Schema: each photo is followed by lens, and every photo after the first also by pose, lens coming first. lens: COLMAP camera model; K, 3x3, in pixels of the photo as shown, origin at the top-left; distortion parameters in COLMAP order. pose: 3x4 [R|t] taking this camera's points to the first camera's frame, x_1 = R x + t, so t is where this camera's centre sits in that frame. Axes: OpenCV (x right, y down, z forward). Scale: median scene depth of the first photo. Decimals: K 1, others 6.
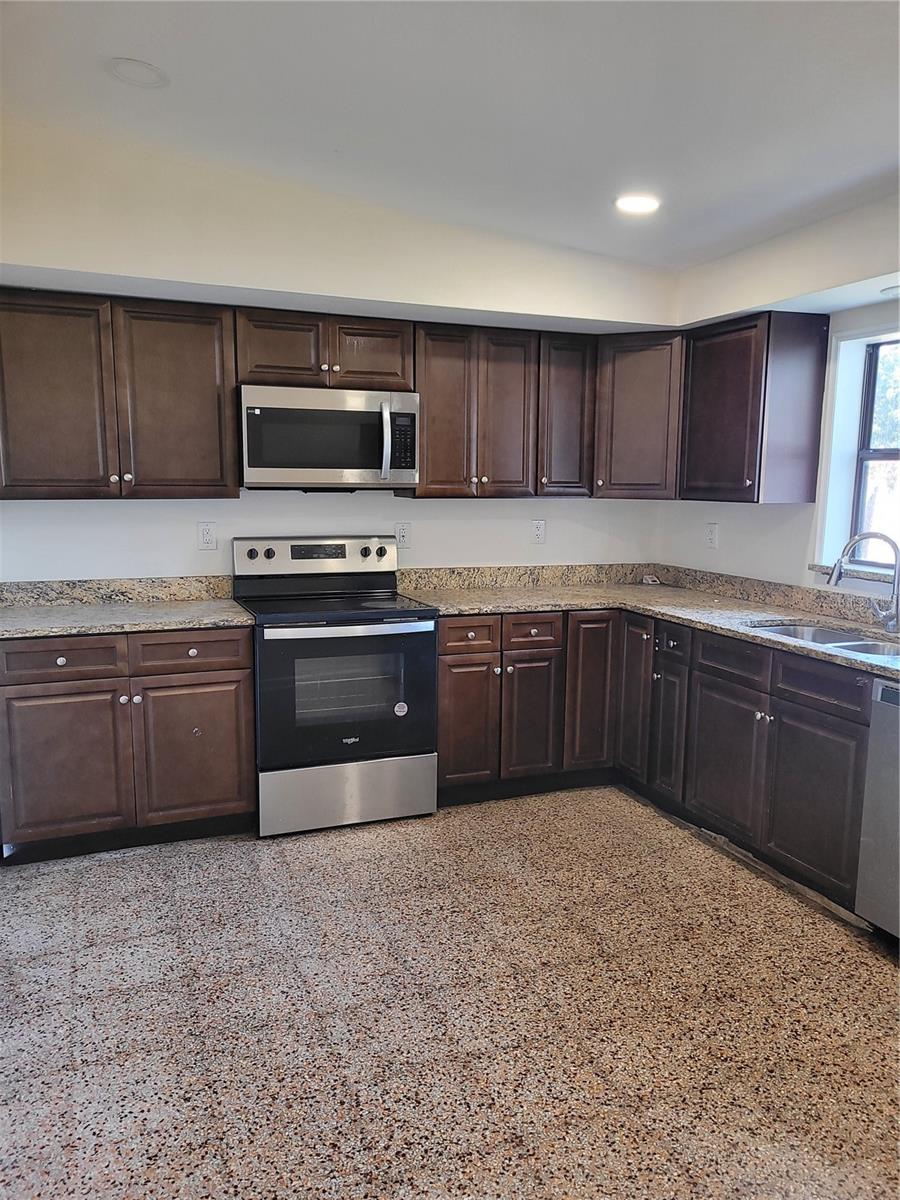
lens RADIAL K [[914.5, 0, 450.0], [0, 914.5, 600.0], [0, 0, 1]] dist [0.027545, -0.007397]
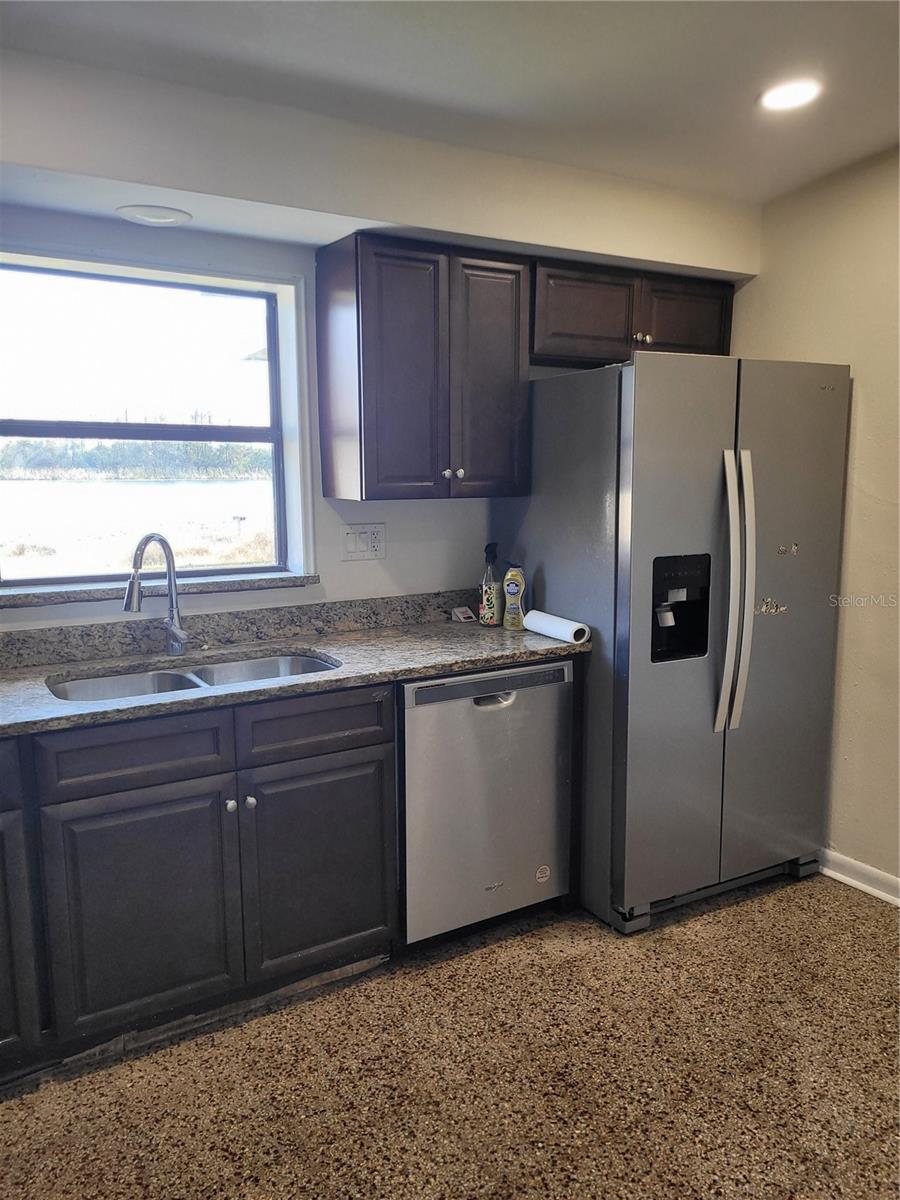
lens RADIAL K [[914.5, 0, 450.0], [0, 914.5, 600.0], [0, 0, 1]] dist [0.027545, -0.007397]
pose [[-0.174946, -0.154532, 0.972375, -0.344985], [0.136701, 0.974228, 0.179421, -0.128278], [-0.975042, 0.164313, -0.149312, 0.919212]]
